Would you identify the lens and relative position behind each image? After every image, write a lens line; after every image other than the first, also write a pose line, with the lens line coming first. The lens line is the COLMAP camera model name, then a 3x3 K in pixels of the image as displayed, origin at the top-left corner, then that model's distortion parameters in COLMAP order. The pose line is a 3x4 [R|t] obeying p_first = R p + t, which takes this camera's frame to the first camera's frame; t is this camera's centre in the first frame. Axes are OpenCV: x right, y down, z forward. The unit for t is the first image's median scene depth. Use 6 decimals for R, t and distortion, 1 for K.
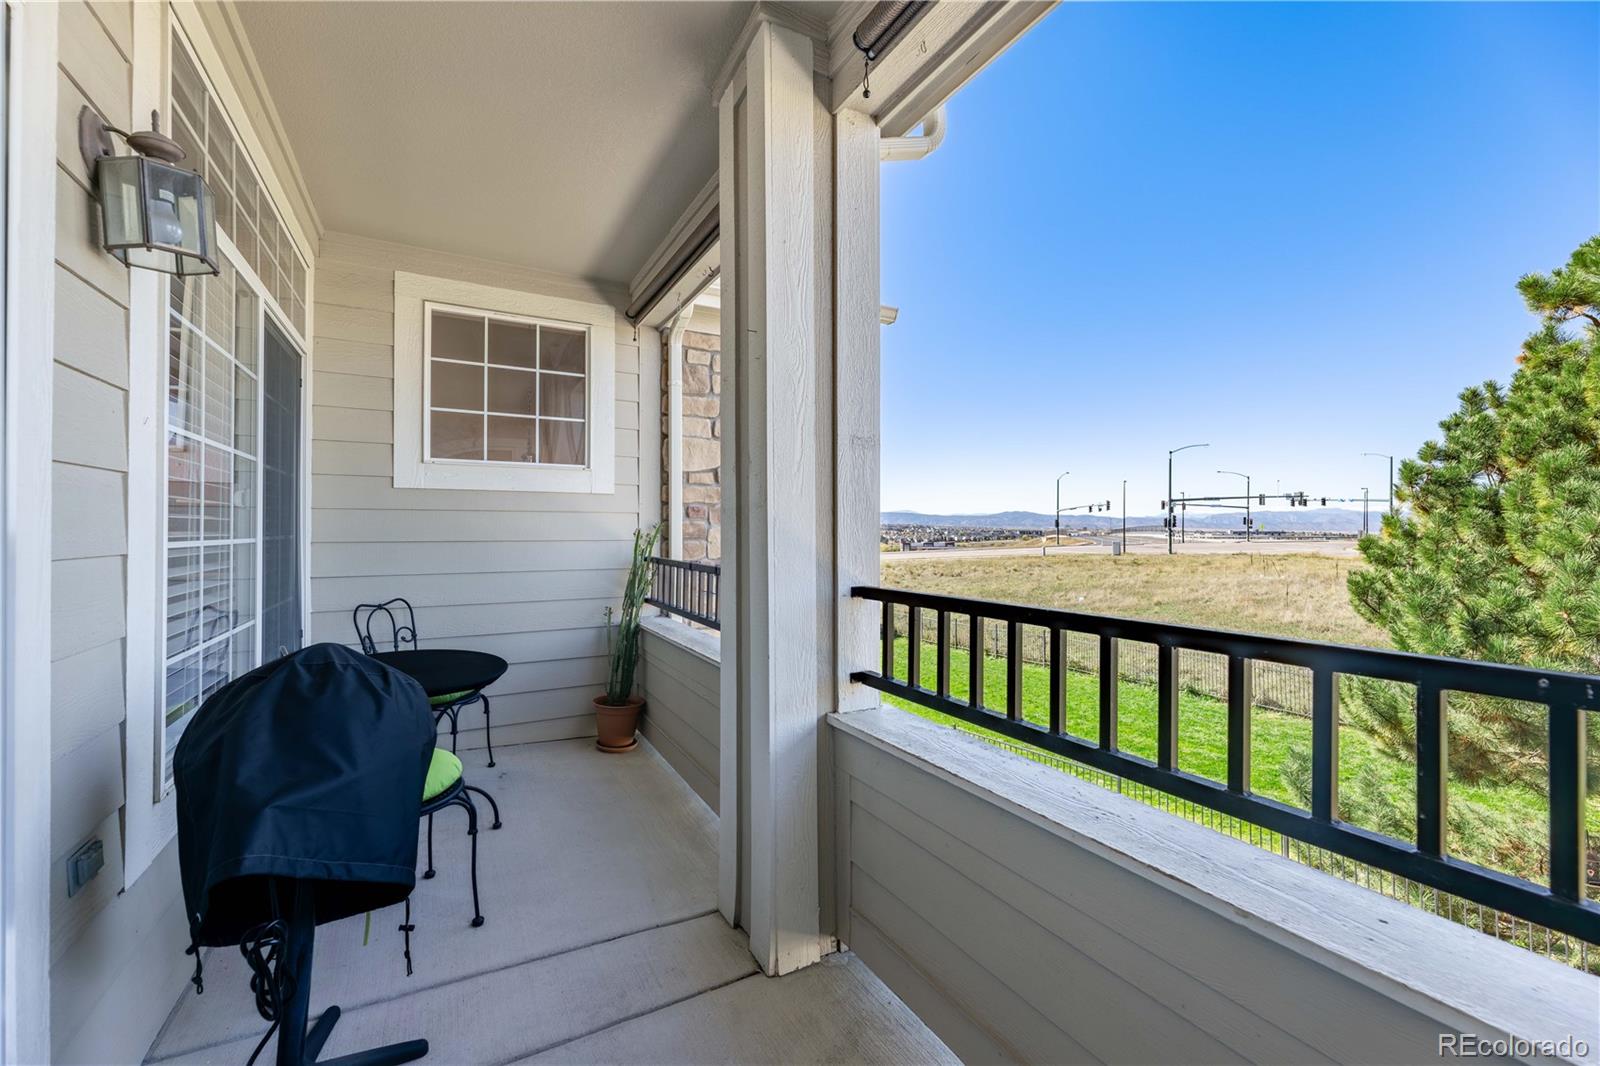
lens RADIAL K [[645.3, 0, 796.7], [0, 645.3, 527.3], [0, 0, 1]] dist [0.001219, 0.000149]
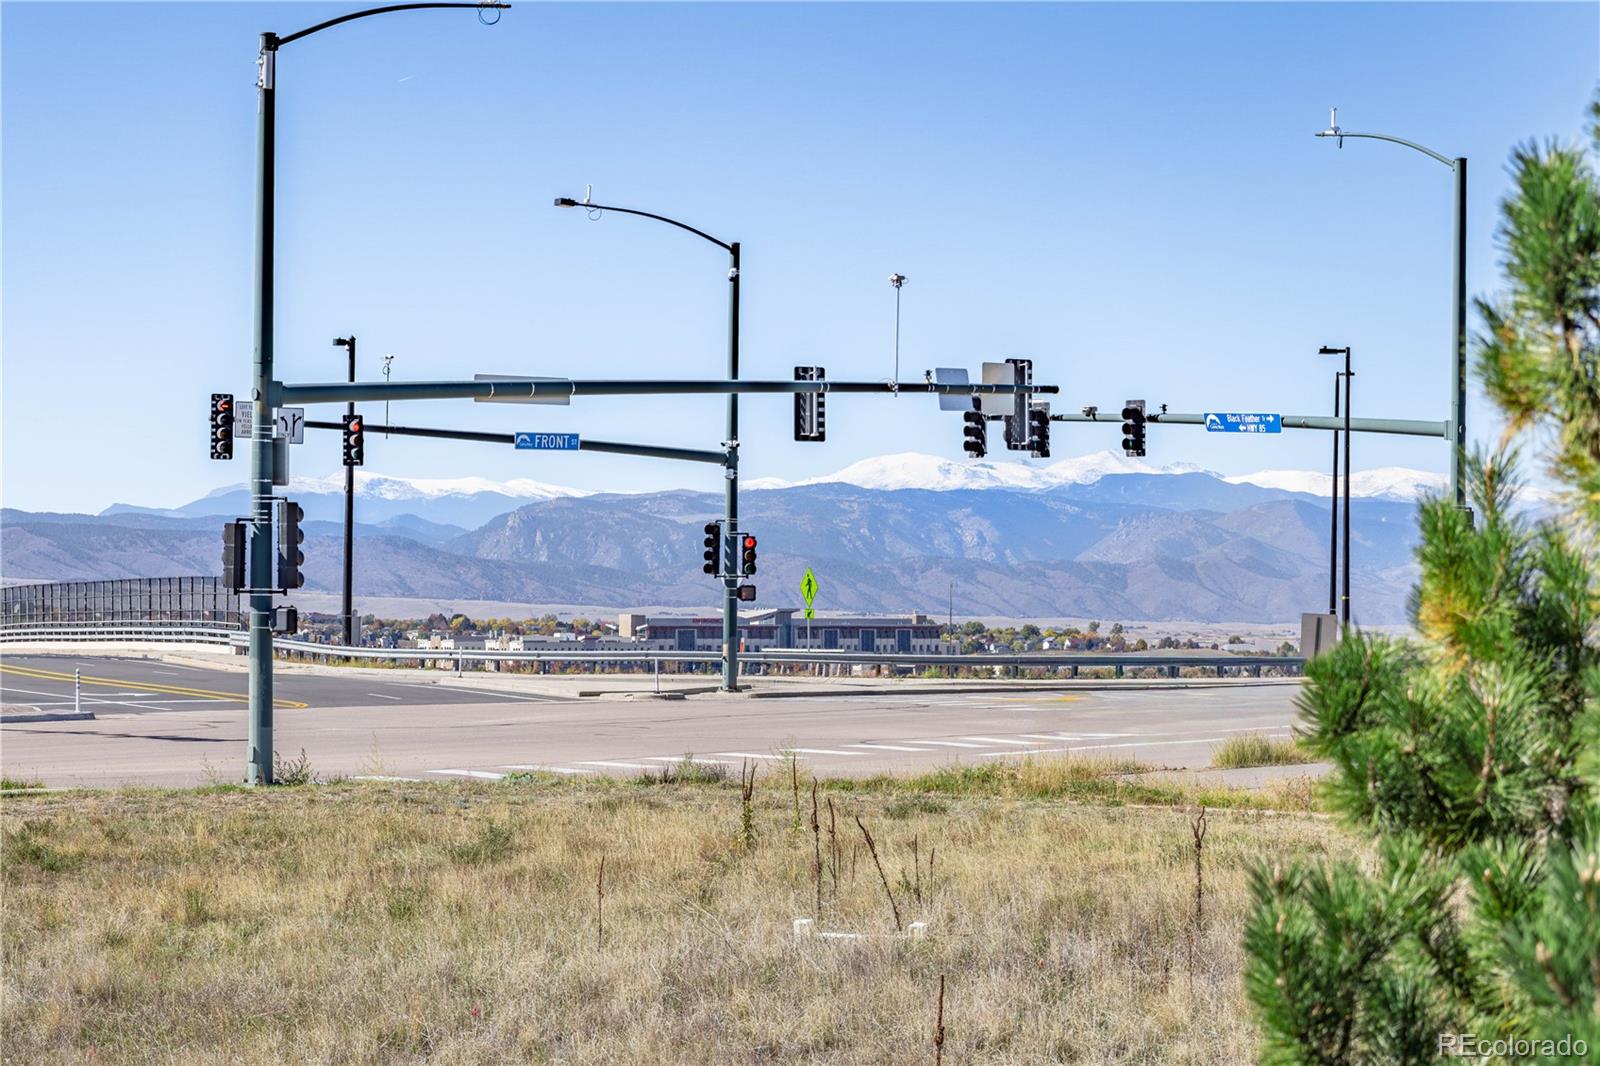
lens RADIAL K [[4894.9, 0, 800.0], [0, 4894.9, 533.0], [0, 0, 1]] dist [0.034197, -0.063580]
pose [[0.818002, 0.016536, 0.574978, 0.078774], [-0.006649, 0.999792, -0.019294, 0.007945], [-0.575177, 0.011960, 0.817941, 0.090108]]
